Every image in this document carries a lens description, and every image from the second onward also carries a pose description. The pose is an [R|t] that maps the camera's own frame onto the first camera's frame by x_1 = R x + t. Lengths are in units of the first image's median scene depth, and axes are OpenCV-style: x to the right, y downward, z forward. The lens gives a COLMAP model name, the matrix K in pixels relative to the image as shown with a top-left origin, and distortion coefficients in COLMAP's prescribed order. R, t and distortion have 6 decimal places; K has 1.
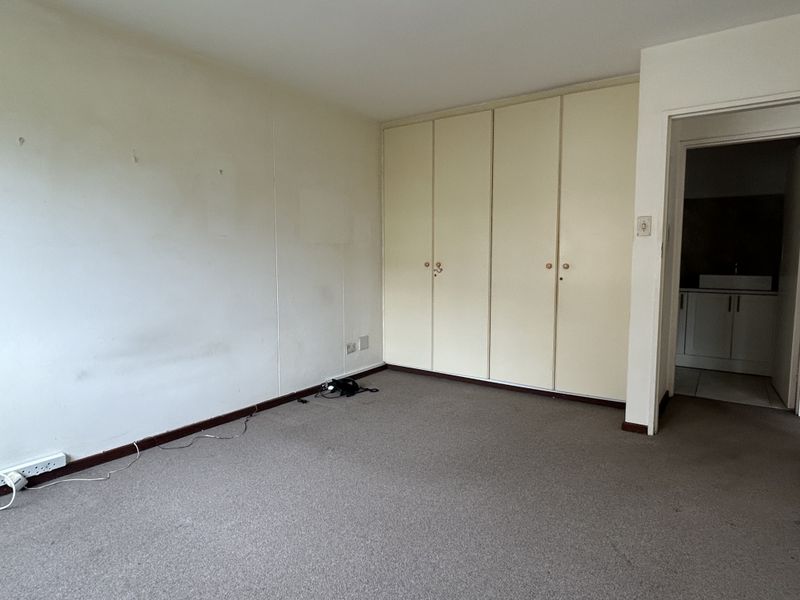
lens RADIAL K [[478.9, 0, 399.5], [0, 478.9, 298.9], [0, 0, 1]] dist [-0.004098, -0.000244]
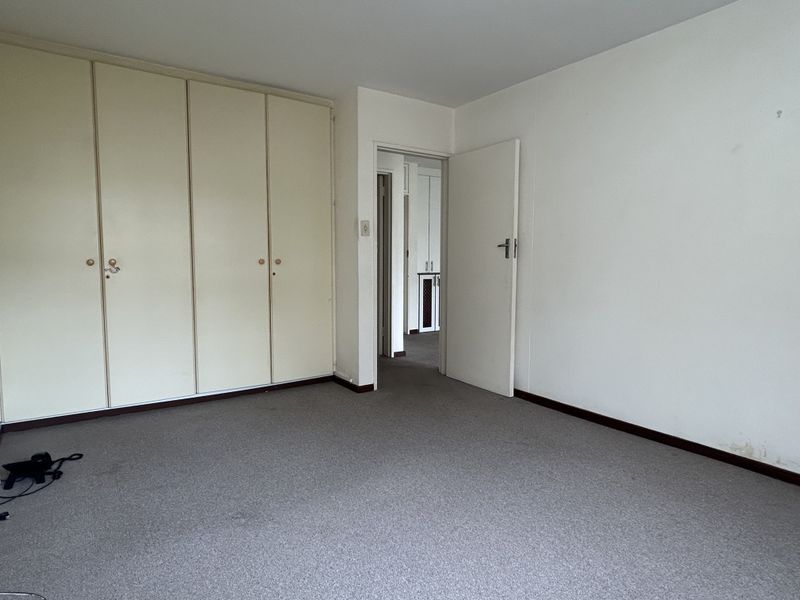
lens RADIAL K [[478.9, 0, 401.4], [0, 478.9, 299.6], [0, 0, 1]] dist [-0.004098, -0.000244]
pose [[0.349561, -0.084350, 0.933109, -0.505141], [0.081293, 0.994914, 0.059483, -0.024348], [-0.933380, 0.055062, 0.354640, 0.361544]]
